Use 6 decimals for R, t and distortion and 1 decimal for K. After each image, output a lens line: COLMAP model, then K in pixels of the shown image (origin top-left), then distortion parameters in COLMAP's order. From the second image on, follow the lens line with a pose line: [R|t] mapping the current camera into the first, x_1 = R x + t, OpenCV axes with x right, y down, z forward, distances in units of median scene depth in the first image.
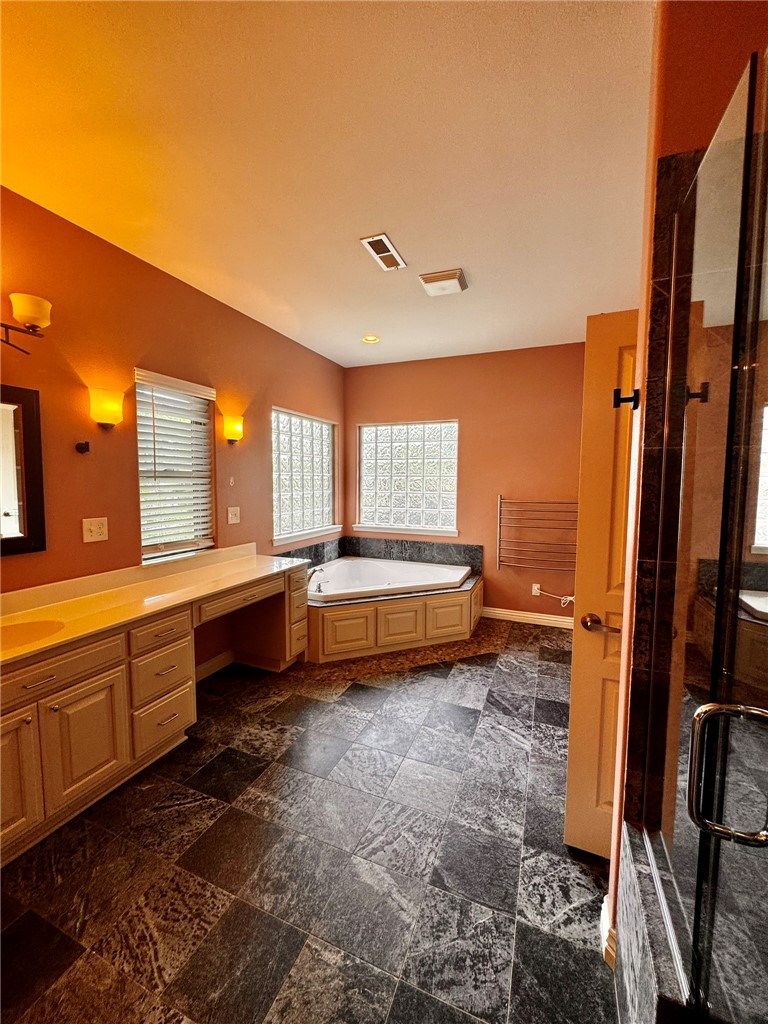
lens RADIAL K [[406.5, 0, 385.9], [0, 406.5, 509.9], [0, 0, 1]] dist [-0.000403, 0.000006]
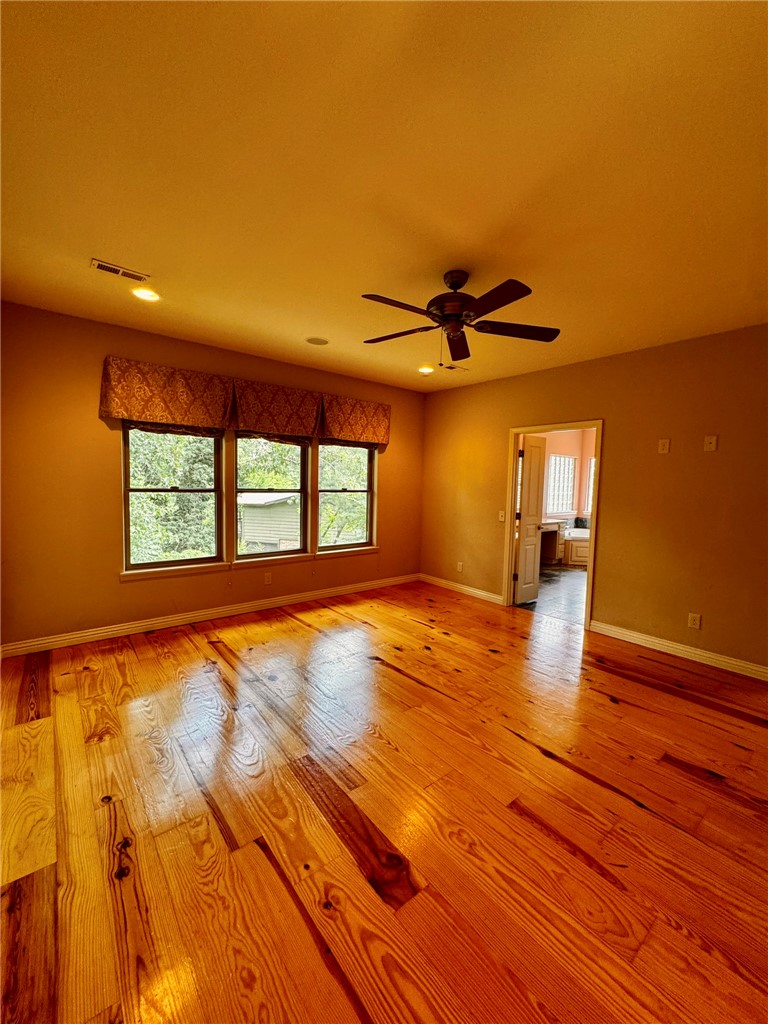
lens RADIAL K [[406.5, 0, 385.1], [0, 406.5, 514.1], [0, 0, 1]] dist [-0.000403, 0.000006]
pose [[0.884968, 0.053139, -0.462609, -0.031779], [-0.059338, 0.998237, 0.001153, 0.139870], [0.461855, 0.026430, 0.886562, -1.474175]]
